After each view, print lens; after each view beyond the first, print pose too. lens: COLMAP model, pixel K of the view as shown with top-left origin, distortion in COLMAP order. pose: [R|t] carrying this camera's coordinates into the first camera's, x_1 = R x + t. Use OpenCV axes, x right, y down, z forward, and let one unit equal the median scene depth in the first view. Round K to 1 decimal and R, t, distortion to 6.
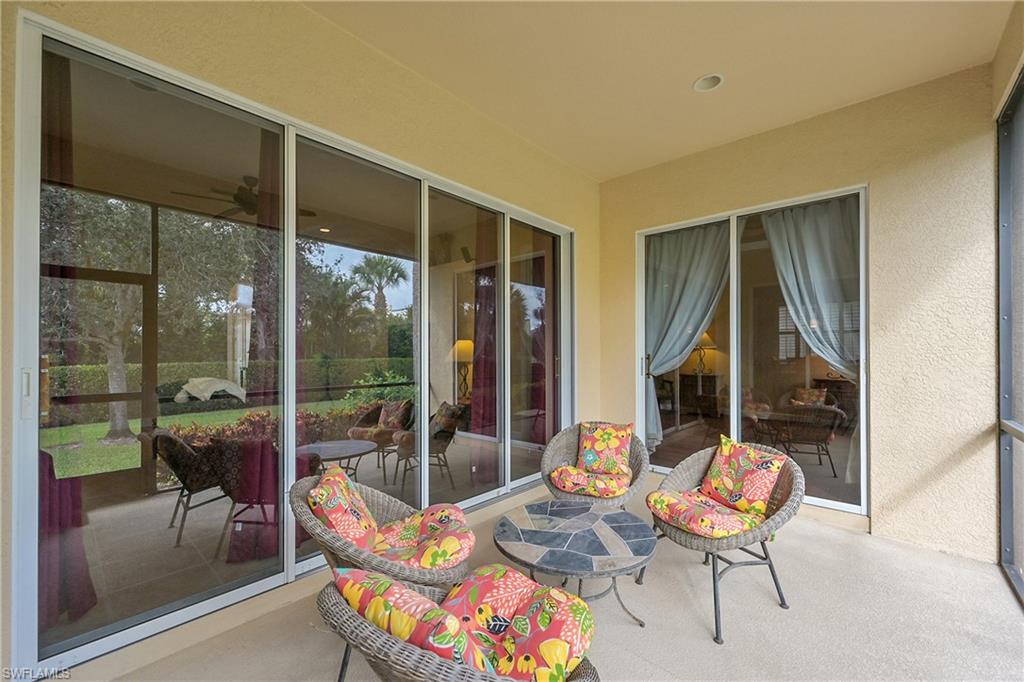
lens RADIAL K [[414.8, 0, 516.5], [0, 414.8, 347.7], [0, 0, 1]] dist [0.000025, -0.000007]
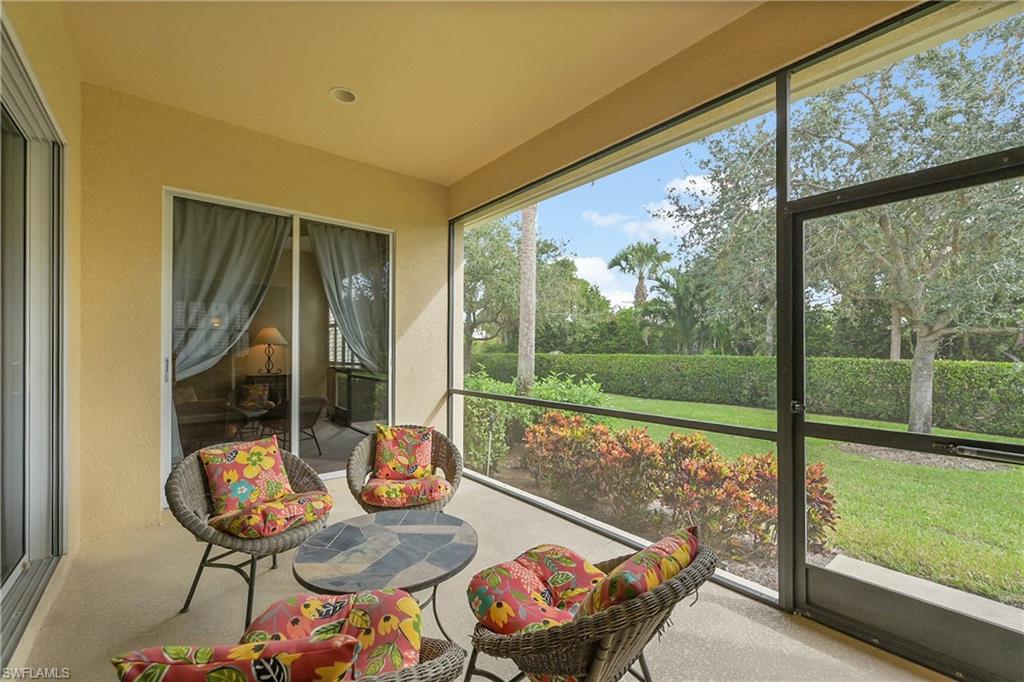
lens RADIAL K [[414.8, 0, 521.7], [0, 414.8, 345.2], [0, 0, 1]] dist [0.000025, -0.000007]
pose [[0.148262, 0.017260, 0.988797, -0.498375], [-0.001351, 0.999850, -0.017250, 0.016417], [-0.988947, 0.001222, 0.148263, 0.402930]]
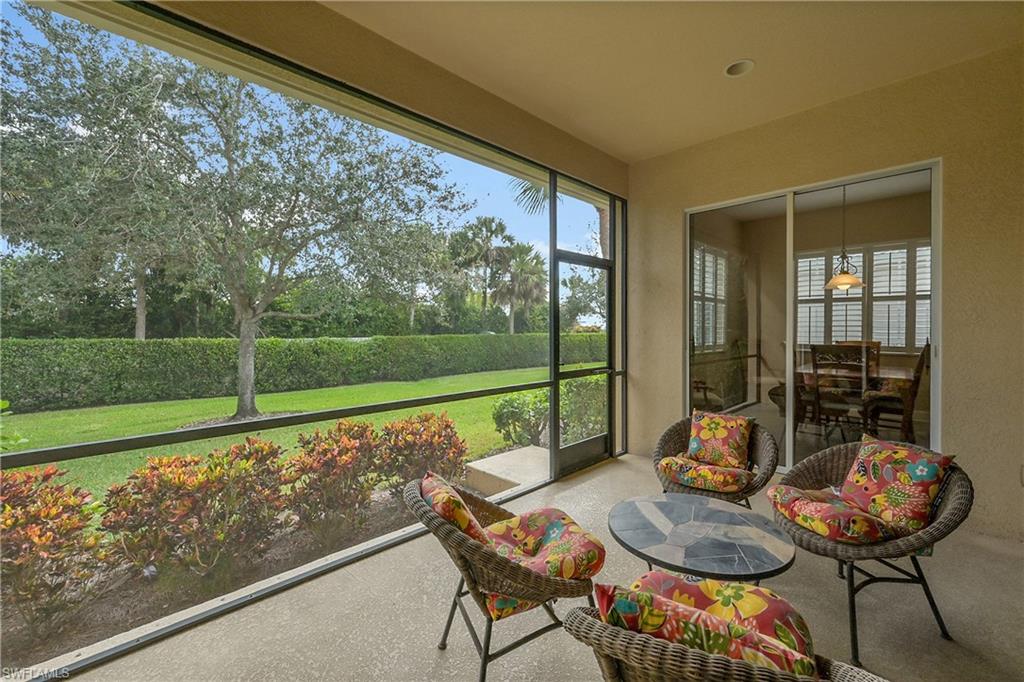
lens RADIAL K [[414.8, 0, 517.2], [0, 414.8, 332.2], [0, 0, 1]] dist [0.000025, -0.000007]
pose [[-0.997290, 0.005614, 0.073355, 0.322272], [0.006326, 0.999935, 0.009477, -0.002611], [-0.073297, 0.009915, -0.997261, 1.347526]]
